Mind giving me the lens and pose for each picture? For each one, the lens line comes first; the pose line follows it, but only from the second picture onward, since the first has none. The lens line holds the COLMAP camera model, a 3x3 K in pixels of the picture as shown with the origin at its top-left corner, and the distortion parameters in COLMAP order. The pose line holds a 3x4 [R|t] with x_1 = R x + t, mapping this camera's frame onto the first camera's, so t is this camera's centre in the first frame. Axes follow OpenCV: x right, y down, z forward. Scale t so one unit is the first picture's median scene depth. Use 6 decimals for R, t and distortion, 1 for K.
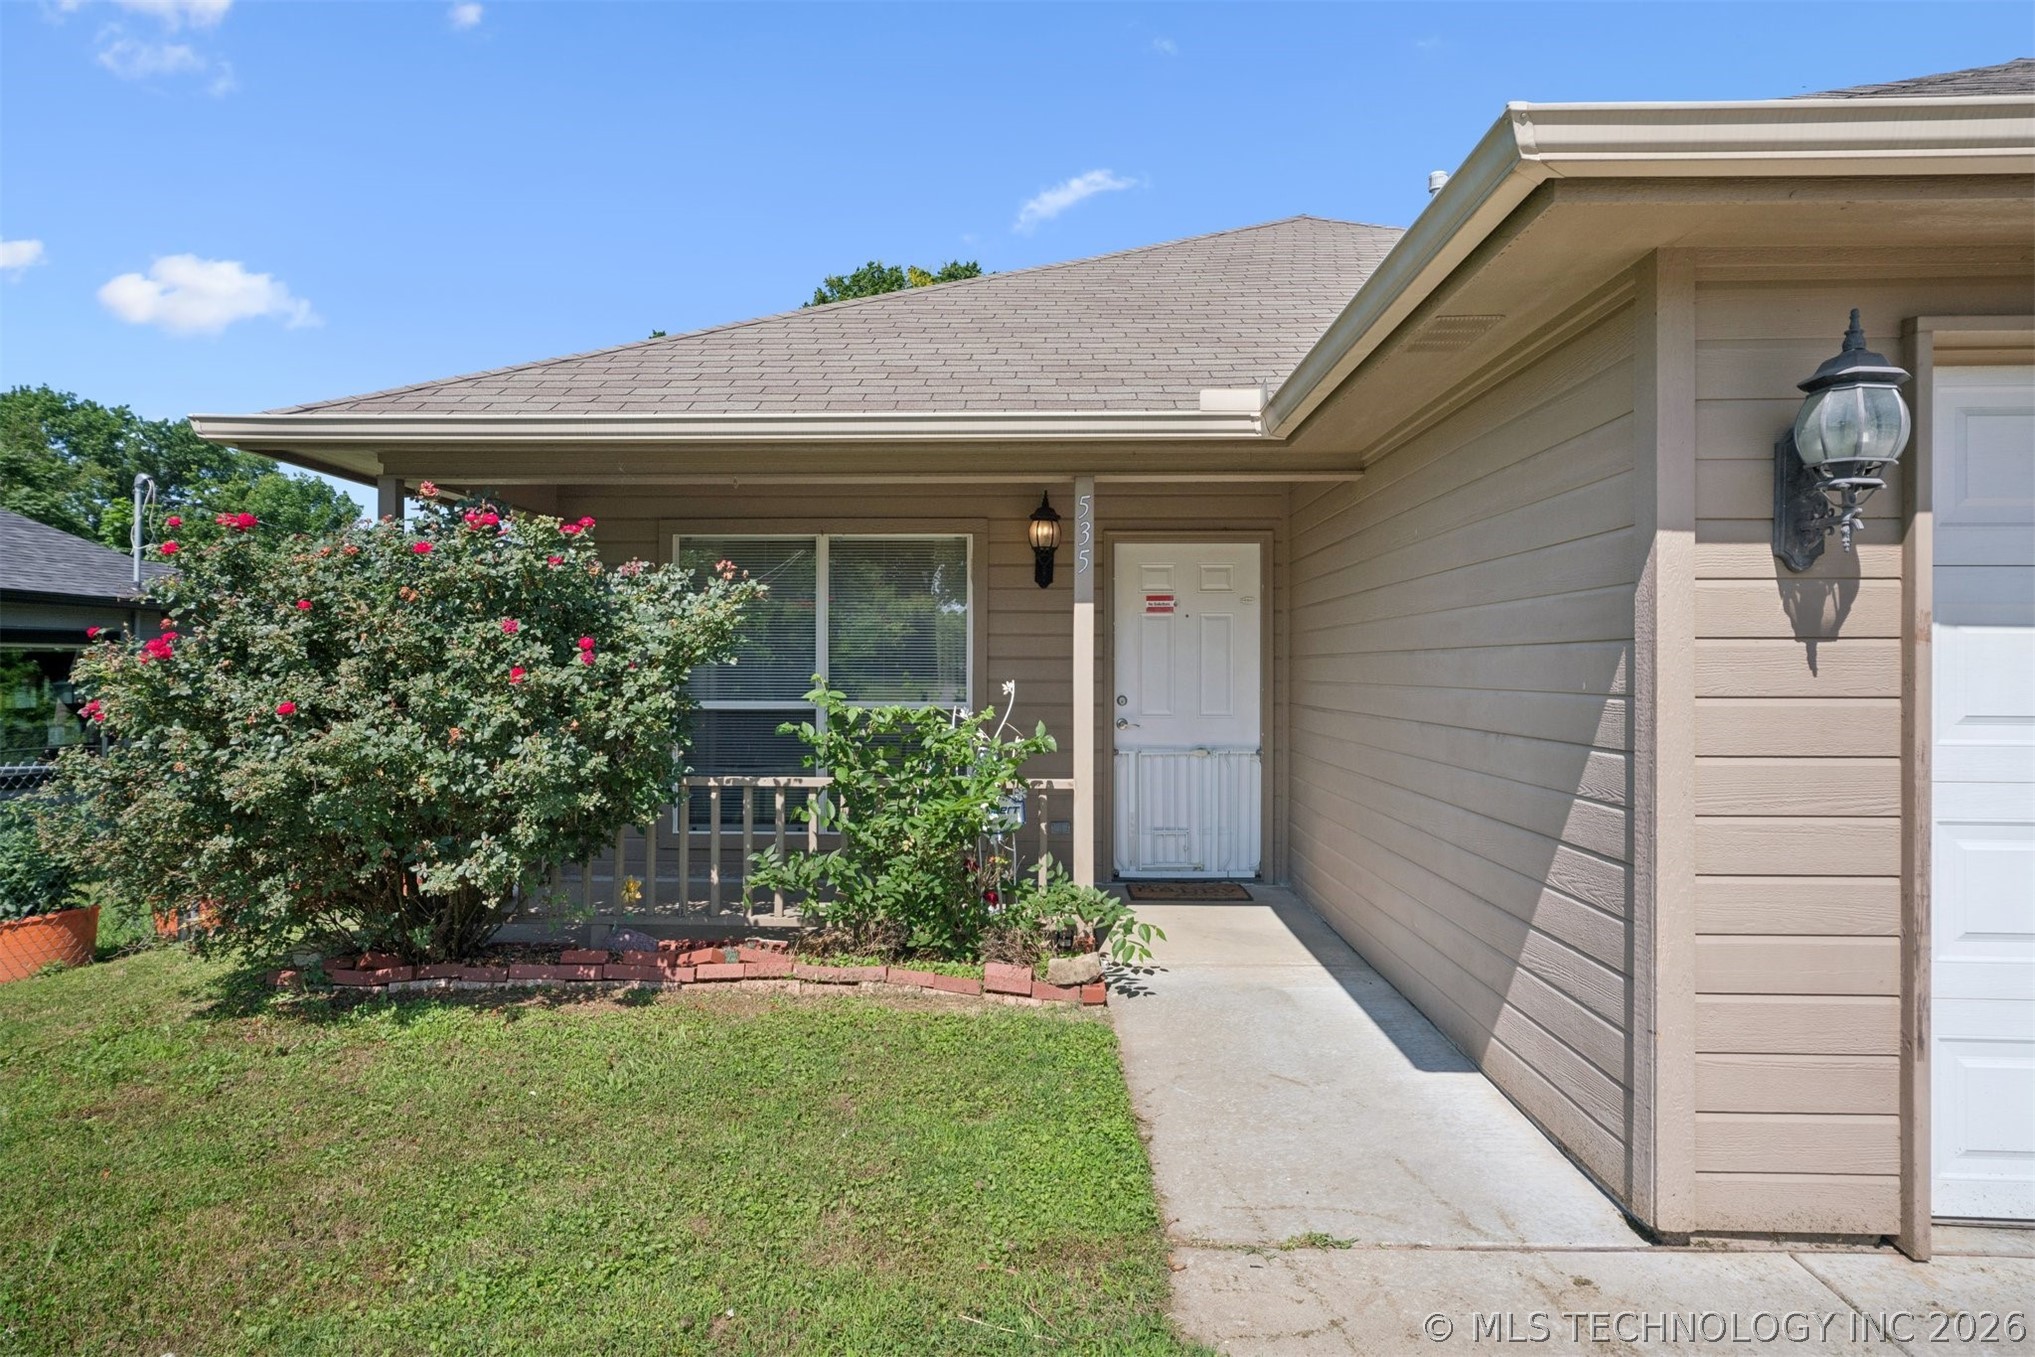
lens RADIAL K [[1279.3, 0, 1007.3], [0, 1279.3, 668.5], [0, 0, 1]] dist [0.016349, -0.000276]
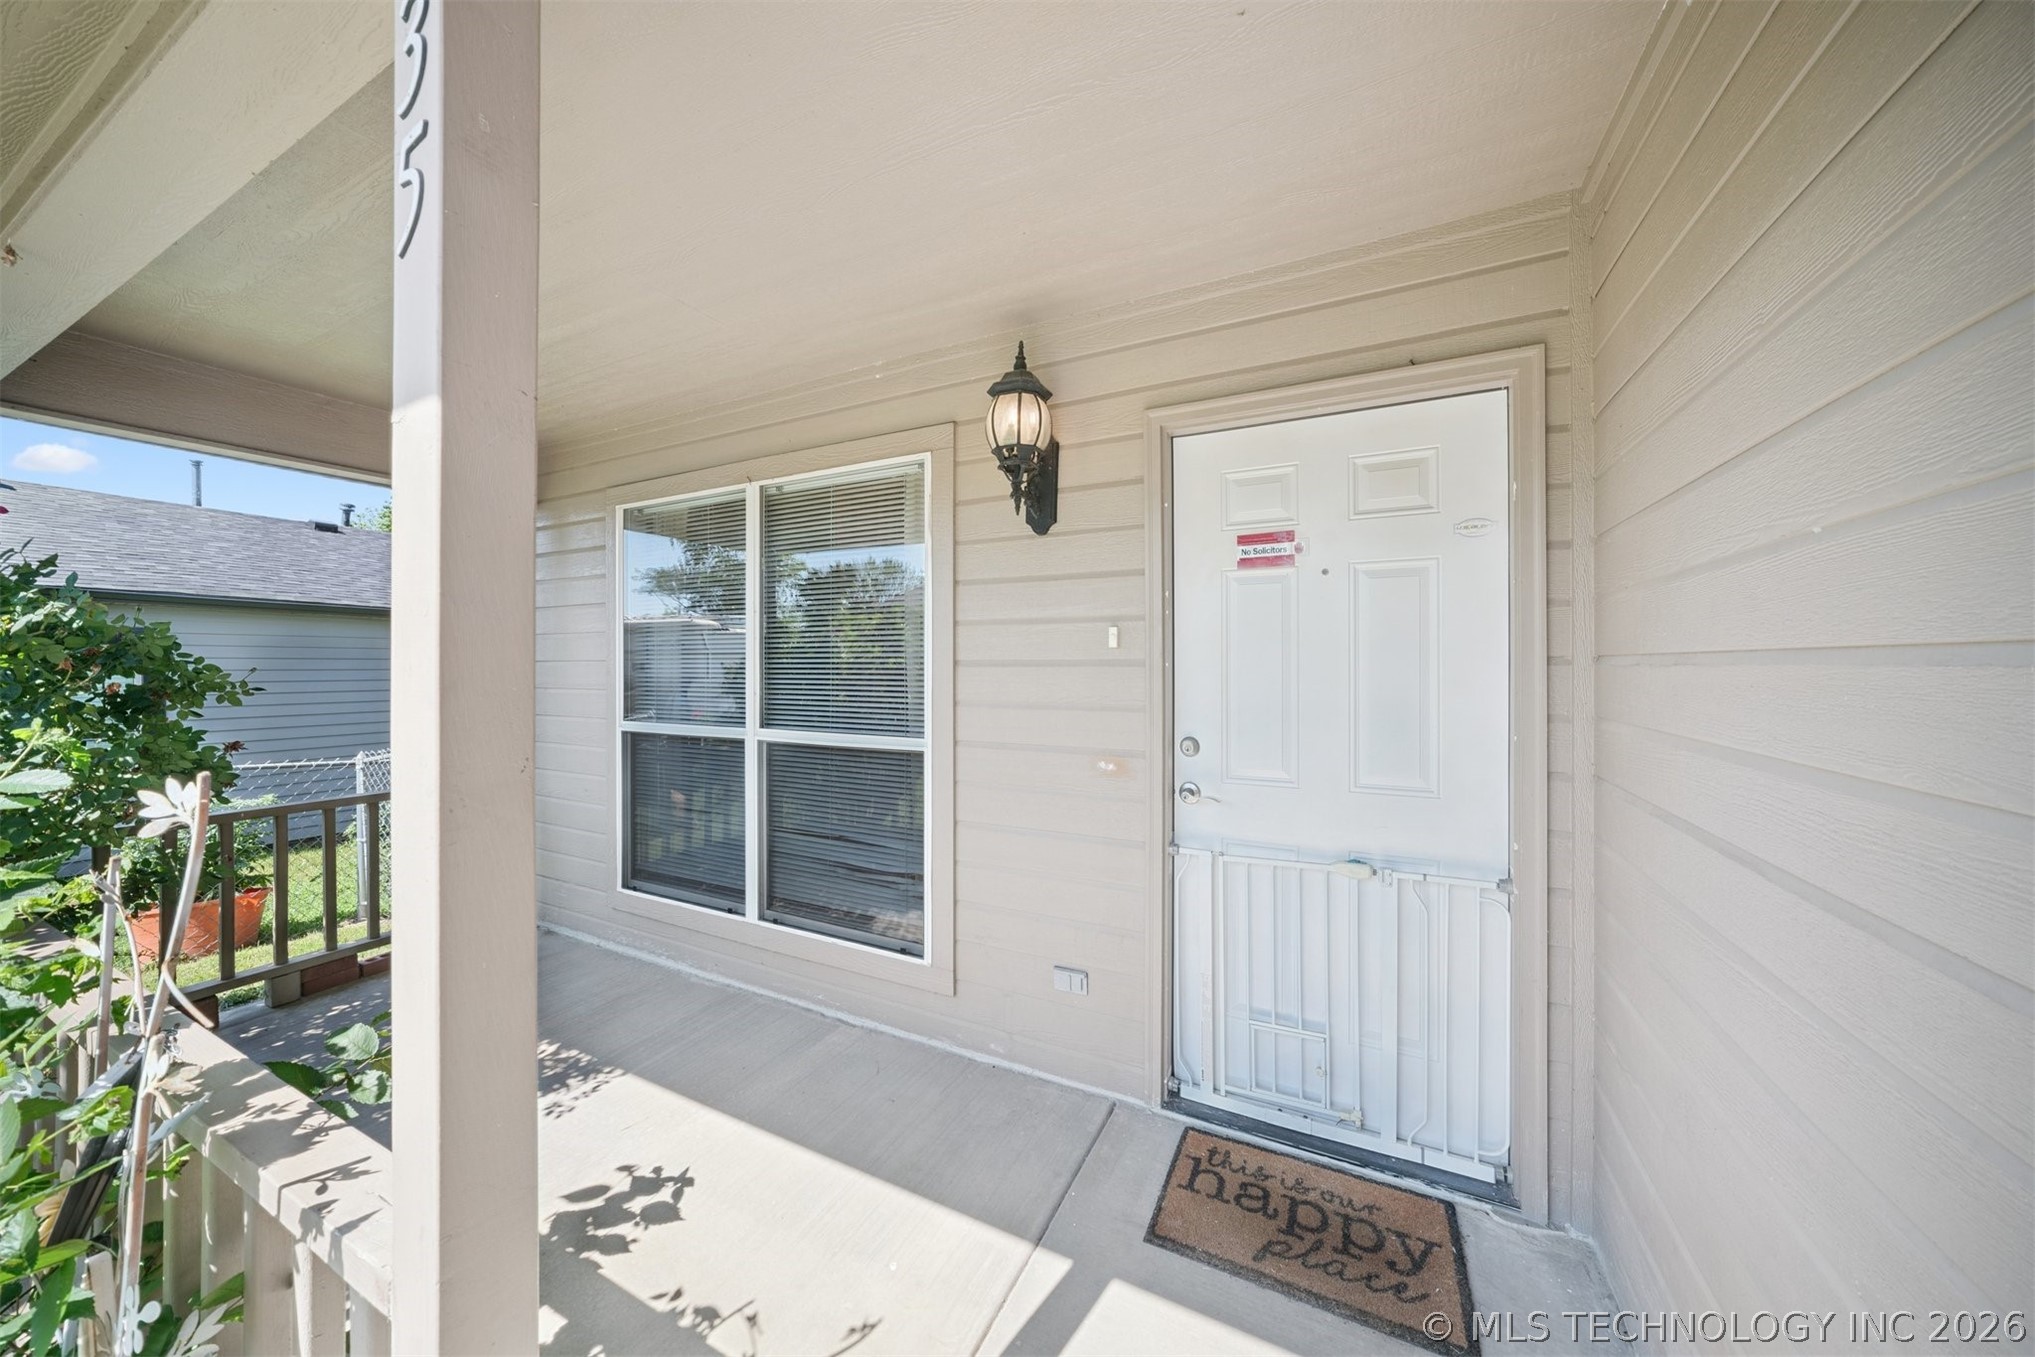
lens RADIAL K [[713.0, 0, 1026.2], [0, 713.0, 658.4], [0, 0, 1]] dist [-0.019429, 0.004517]
pose [[0.927380, -0.003375, -0.374105, 0.210544], [0.001991, 0.999990, -0.004086, -0.013206], [0.374115, 0.003045, 0.927377, 1.111156]]
